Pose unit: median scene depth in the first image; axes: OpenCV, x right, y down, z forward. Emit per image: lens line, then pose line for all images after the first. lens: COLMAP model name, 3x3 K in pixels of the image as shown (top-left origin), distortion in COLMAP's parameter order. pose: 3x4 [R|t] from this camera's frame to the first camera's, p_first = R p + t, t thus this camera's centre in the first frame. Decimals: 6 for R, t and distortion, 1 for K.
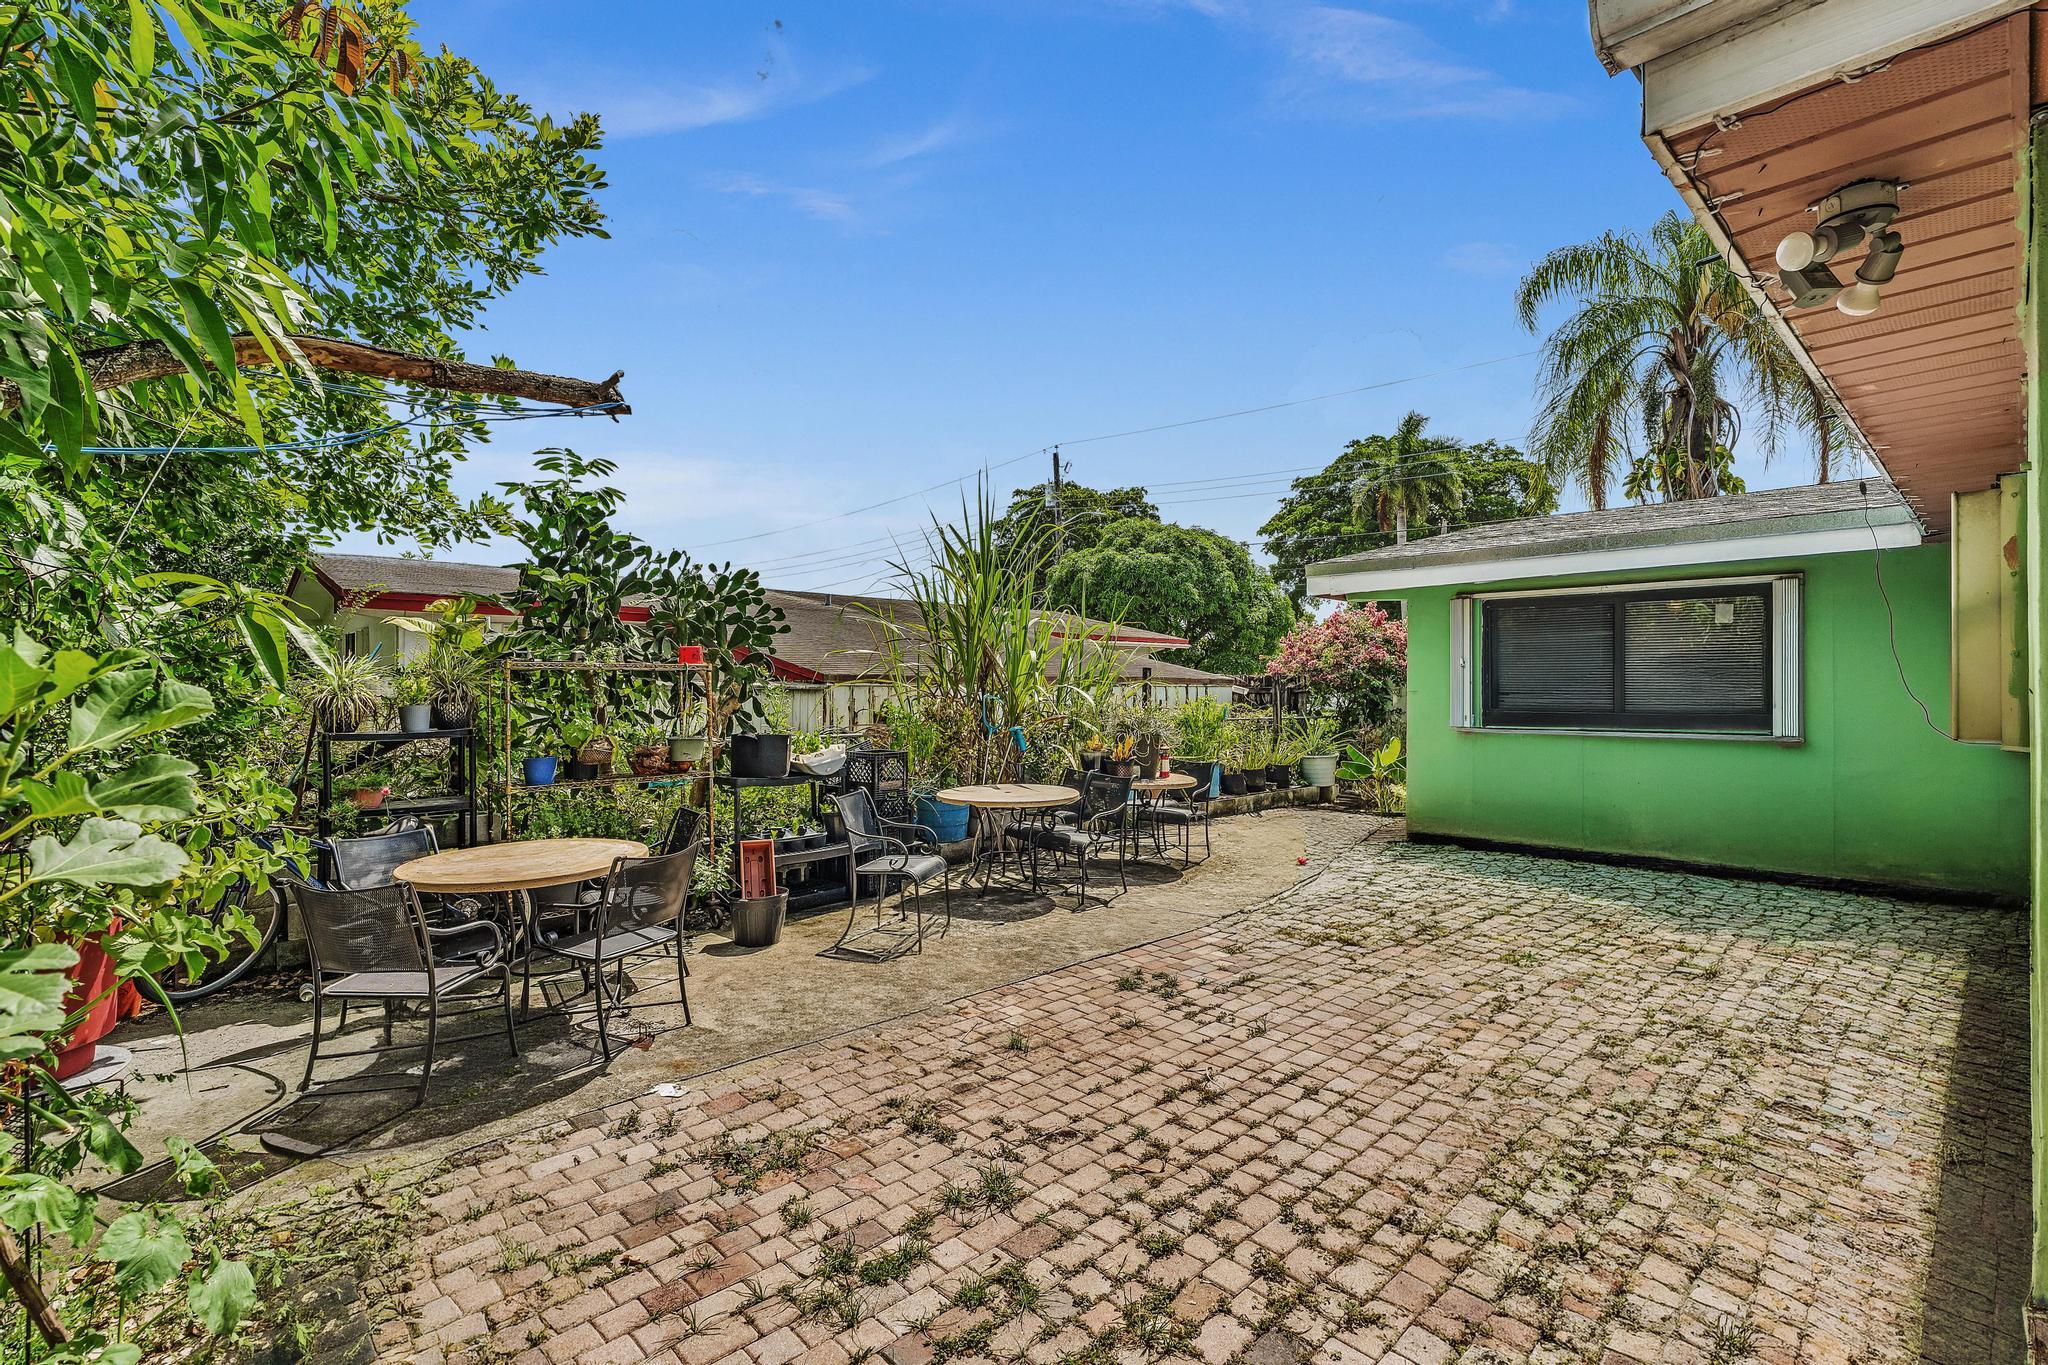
lens RADIAL K [[909.6, 0, 1015.2], [0, 909.6, 690.4], [0, 0, 1]] dist [-0.002277, 0.000111]
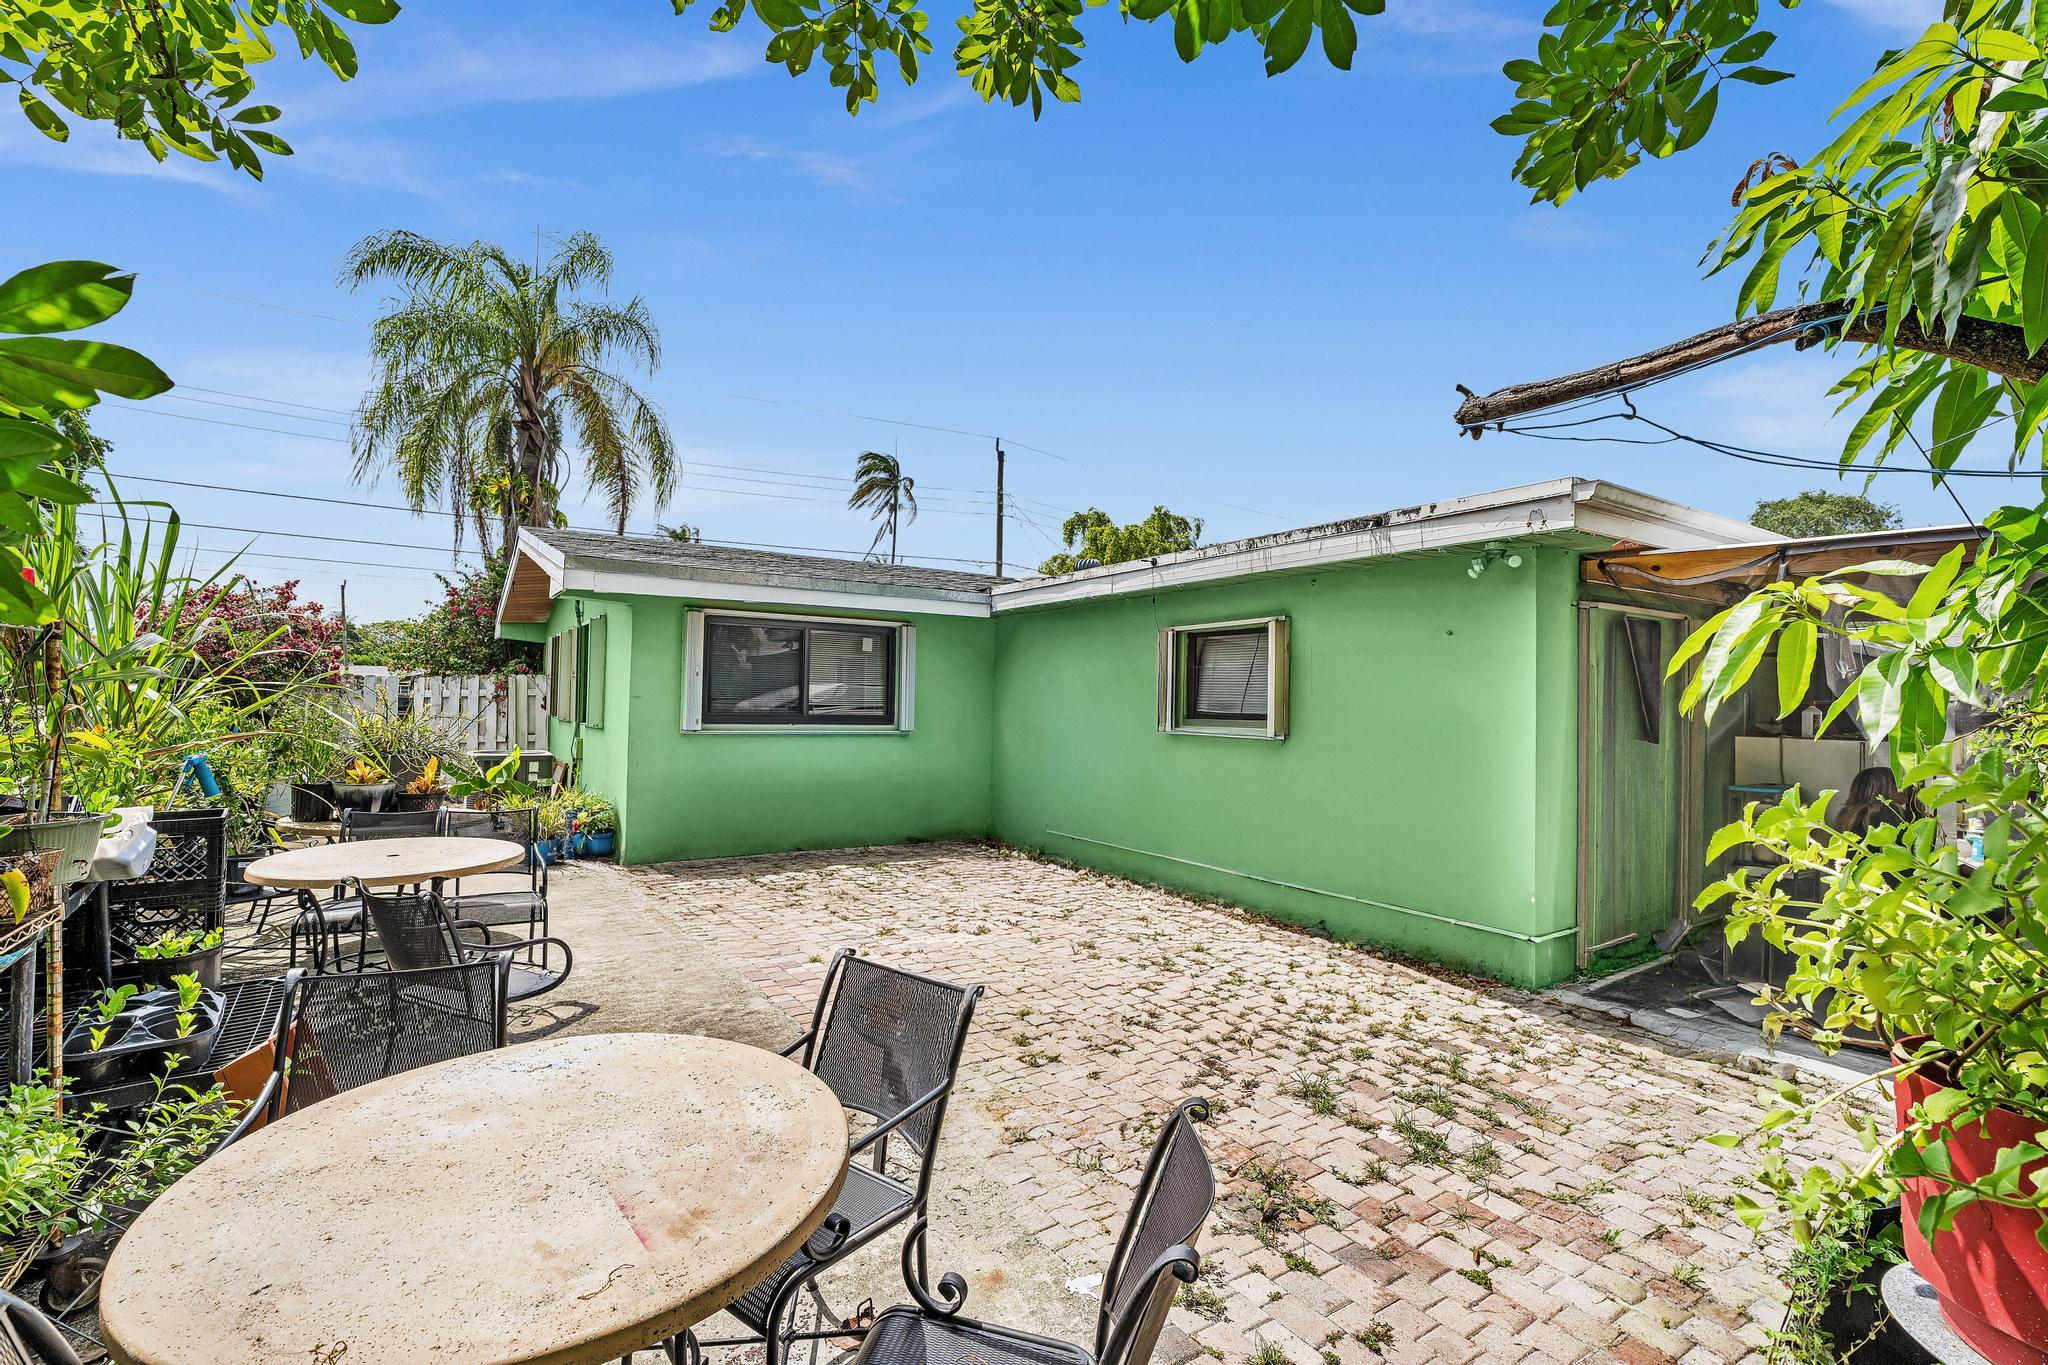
lens RADIAL K [[909.6, 0, 1019.9], [0, 909.6, 684.5], [0, 0, 1]] dist [-0.002277, 0.000111]
pose [[0.172025, 0.023981, 0.984801, -1.277481], [-0.015346, 0.999648, -0.021662, 0.010805], [-0.984973, -0.011386, 0.172332, 1.114572]]
